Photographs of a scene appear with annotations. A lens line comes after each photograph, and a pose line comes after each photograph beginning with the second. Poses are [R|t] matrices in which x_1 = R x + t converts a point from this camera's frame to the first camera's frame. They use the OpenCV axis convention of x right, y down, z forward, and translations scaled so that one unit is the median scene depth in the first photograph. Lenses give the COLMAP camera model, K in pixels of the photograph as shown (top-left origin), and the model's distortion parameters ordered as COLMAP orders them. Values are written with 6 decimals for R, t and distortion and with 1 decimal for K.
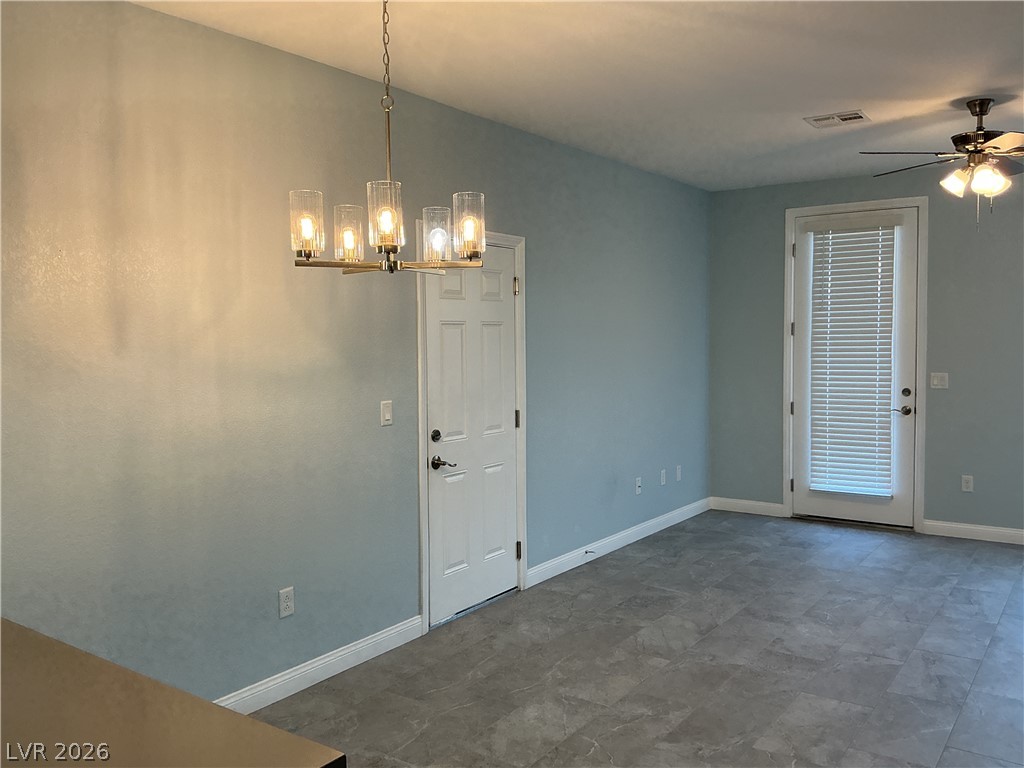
lens RADIAL K [[851.0, 0, 517.5], [0, 851.0, 385.0], [0, 0, 1]] dist [0.094615, -0.195522]
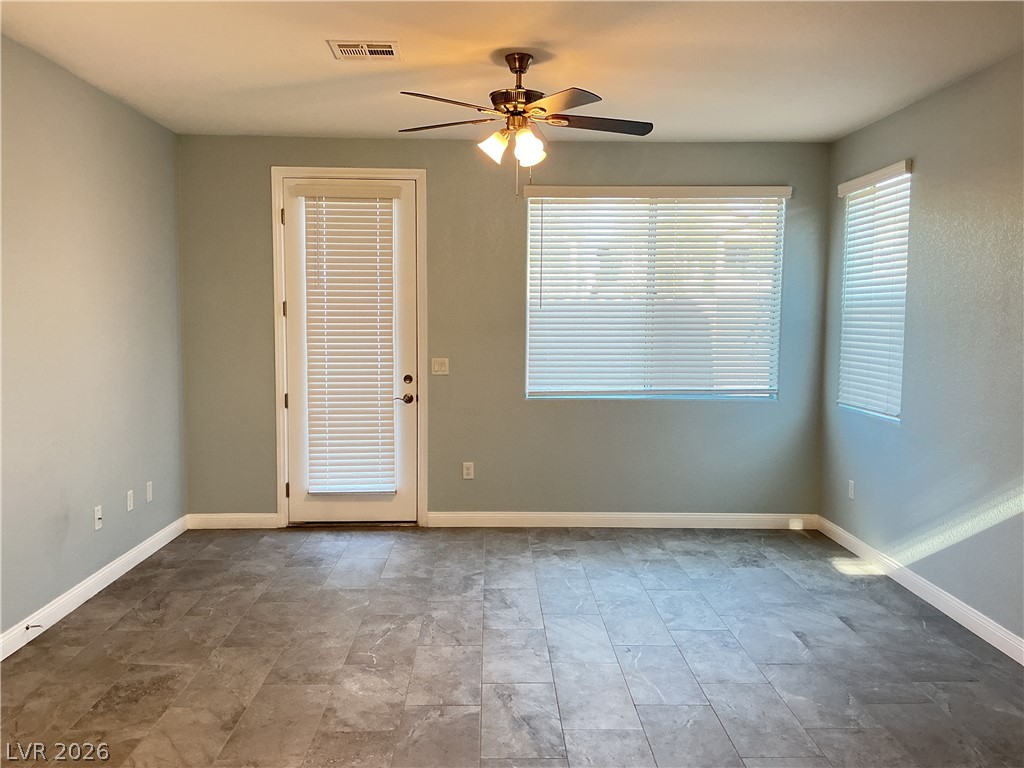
lens RADIAL K [[851.0, 0, 511.2], [0, 851.0, 379.1], [0, 0, 1]] dist [0.094615, -0.195522]
pose [[0.803979, -0.030190, 0.593891, -0.011069], [0.022819, 0.999541, 0.019920, -0.009707], [-0.594220, -0.002463, 0.804299, 0.248144]]
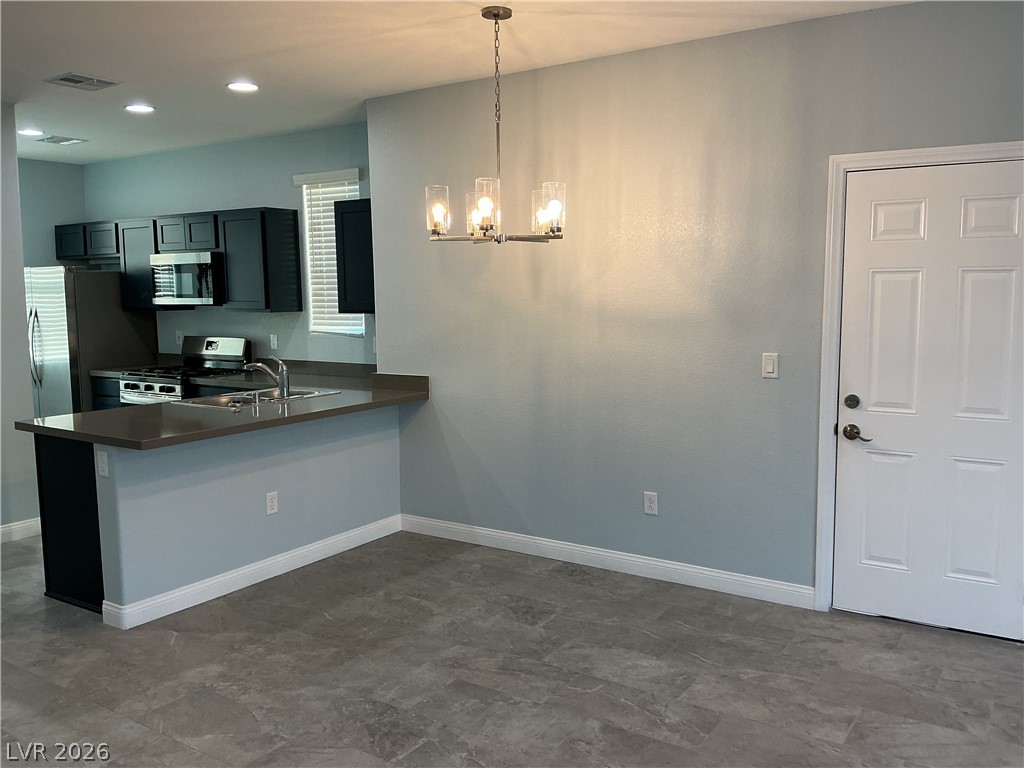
lens RADIAL K [[851.0, 0, 505.2], [0, 851.0, 388.9], [0, 0, 1]] dist [0.094615, -0.195522]
pose [[0.020912, 0.128189, -0.991529, 0.682750], [-0.050030, 0.990638, 0.127018, -0.041911], [0.998529, 0.046950, 0.027129, 0.550229]]
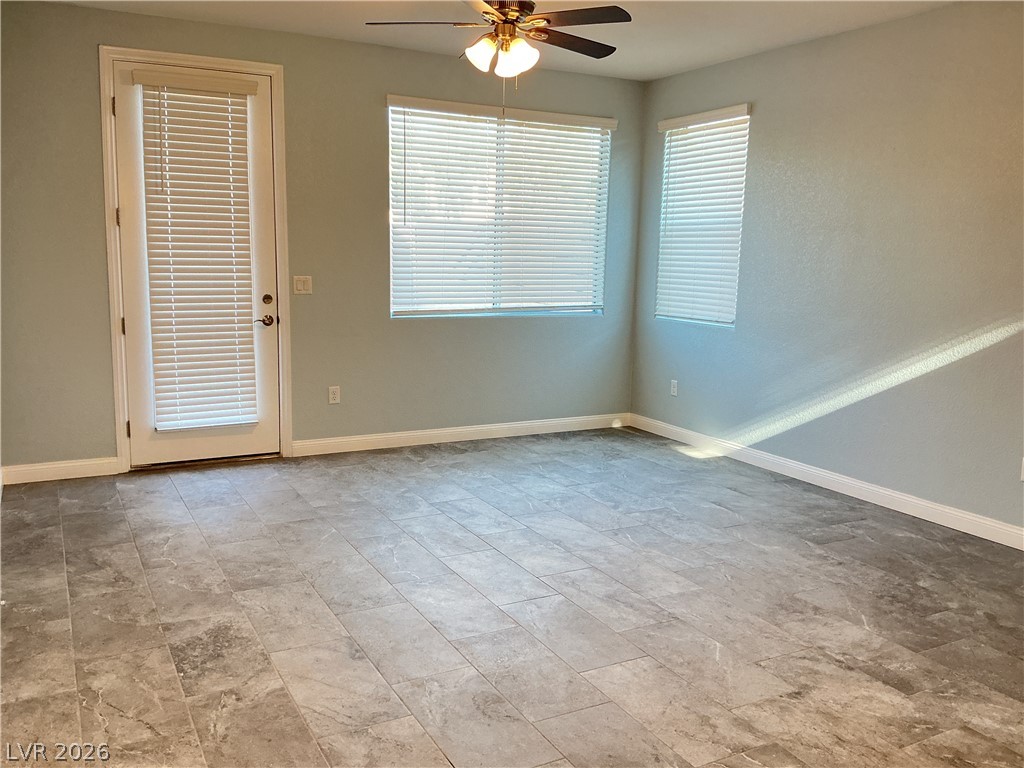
lens RADIAL K [[851.0, 0, 513.8], [0, 851.0, 384.0], [0, 0, 1]] dist [0.094615, -0.195522]
pose [[0.451043, -0.118792, 0.884562, -0.267873], [0.029396, 0.992542, 0.118304, -0.001901], [-0.892018, -0.027358, 0.451171, 0.519644]]
